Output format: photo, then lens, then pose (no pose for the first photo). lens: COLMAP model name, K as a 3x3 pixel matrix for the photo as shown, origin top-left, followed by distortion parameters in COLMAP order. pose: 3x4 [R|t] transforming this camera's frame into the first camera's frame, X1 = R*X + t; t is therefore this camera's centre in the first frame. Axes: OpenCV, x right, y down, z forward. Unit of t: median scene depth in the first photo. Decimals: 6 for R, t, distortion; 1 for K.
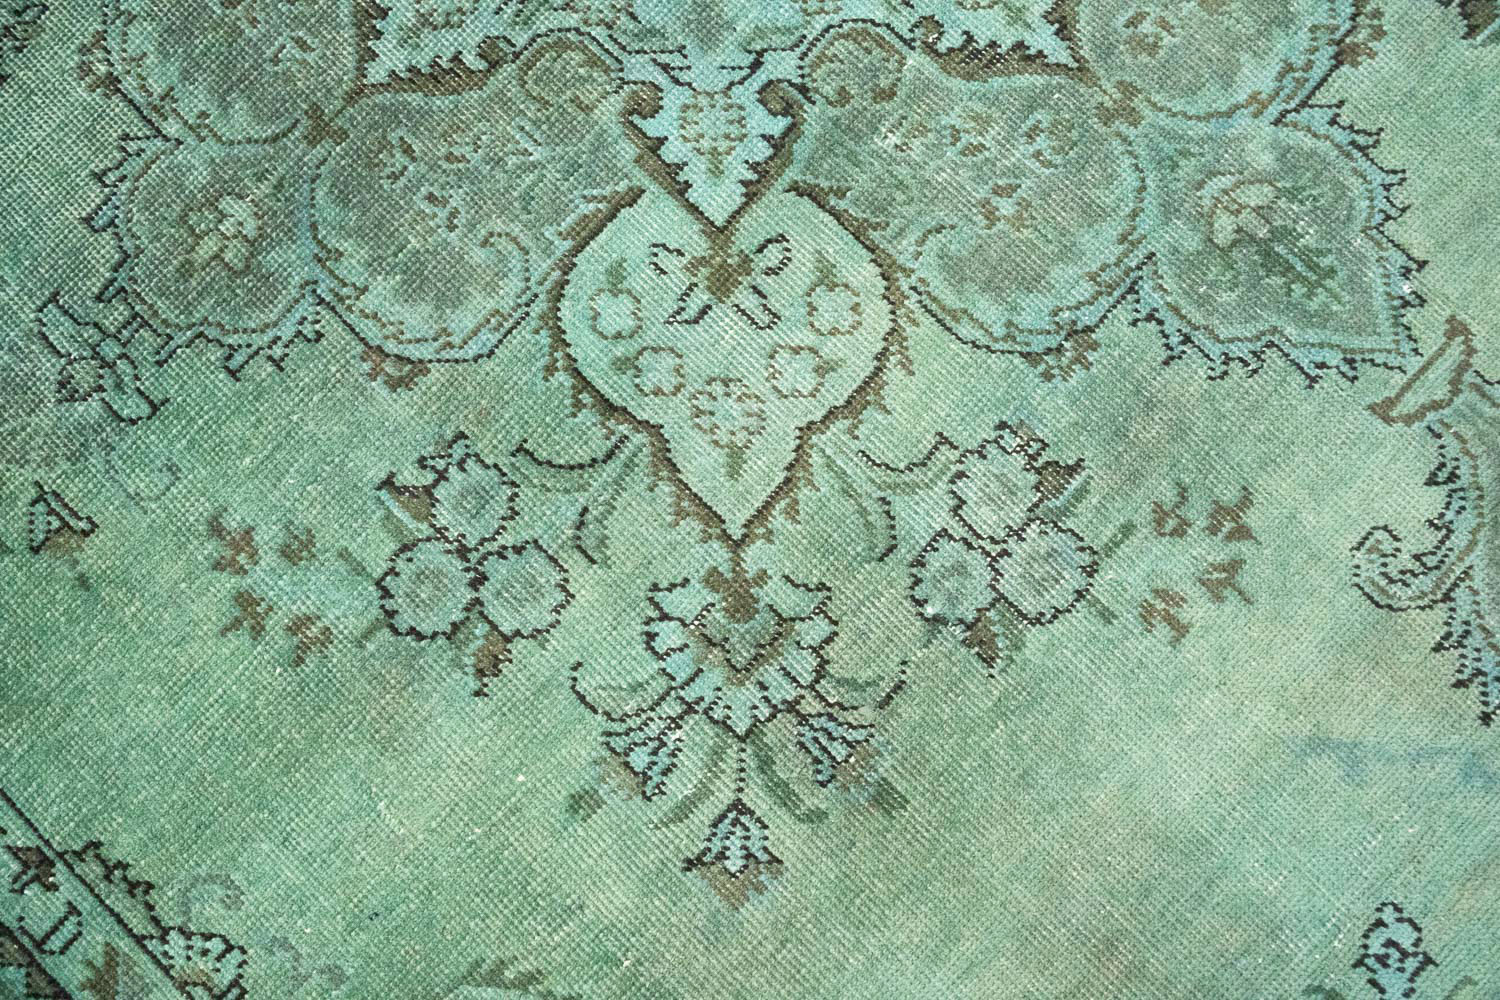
lens RADIAL K [[1246.6, 0, 736.2], [0, 1246.6, 493.2], [0, 0, 1]] dist [-0.000997, 0.004664]
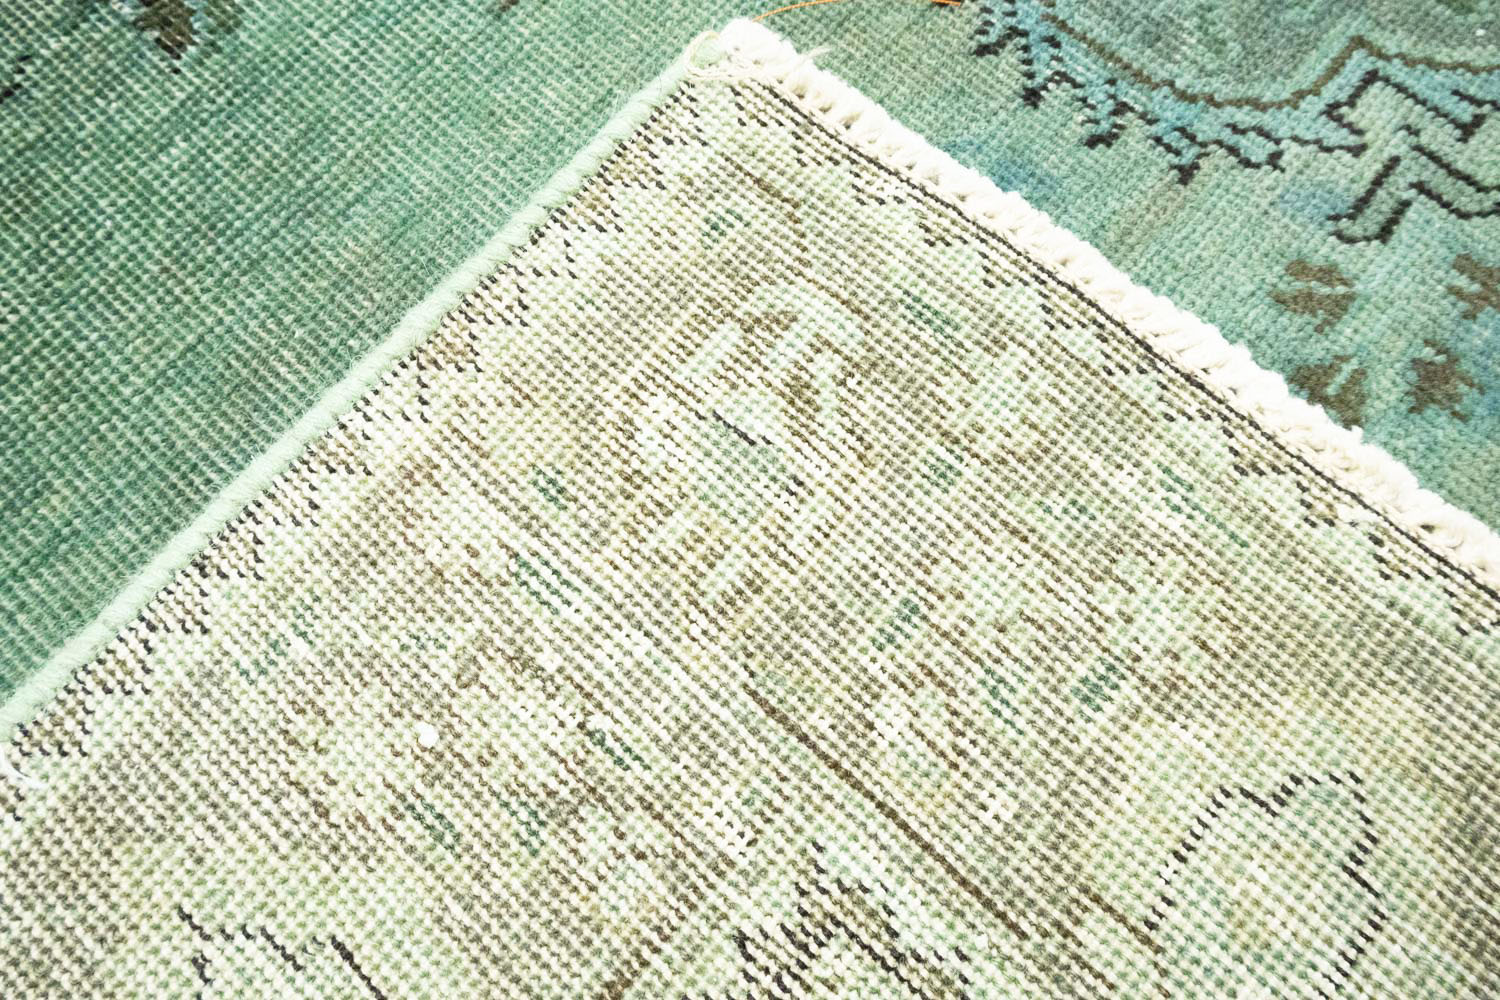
lens RADIAL K [[1246.6, 0, 736.2], [0, 1246.6, 493.2], [0, 0, 1]] dist [-0.000997, 0.004664]
pose [[0.998548, -0.035809, 0.040241, 0.419553], [0.044516, 0.969219, -0.242143, 0.470267], [-0.030332, 0.243583, 0.969406, 0.475197]]
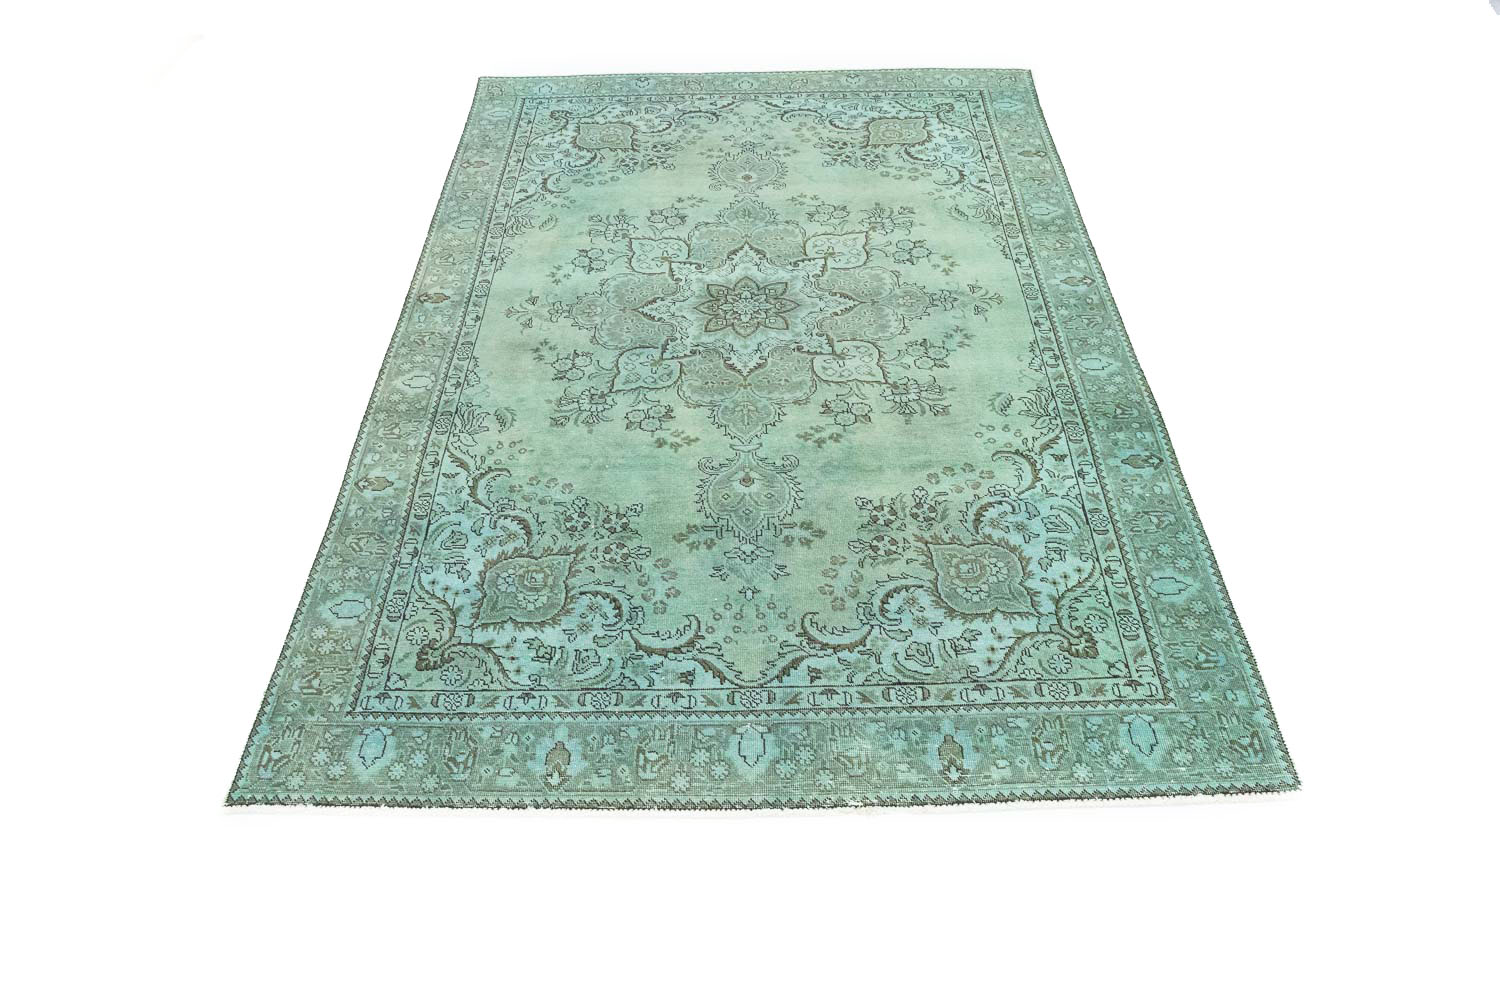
lens RADIAL K [[1246.6, 0, 736.2], [0, 1246.6, 493.2], [0, 0, 1]] dist [-0.000997, 0.004664]
pose [[-0.693370, -0.455585, 0.558283, -2.881317], [0.718908, -0.384588, 0.579020, -3.602859], [-0.049084, 0.802829, 0.594185, -1.095602]]
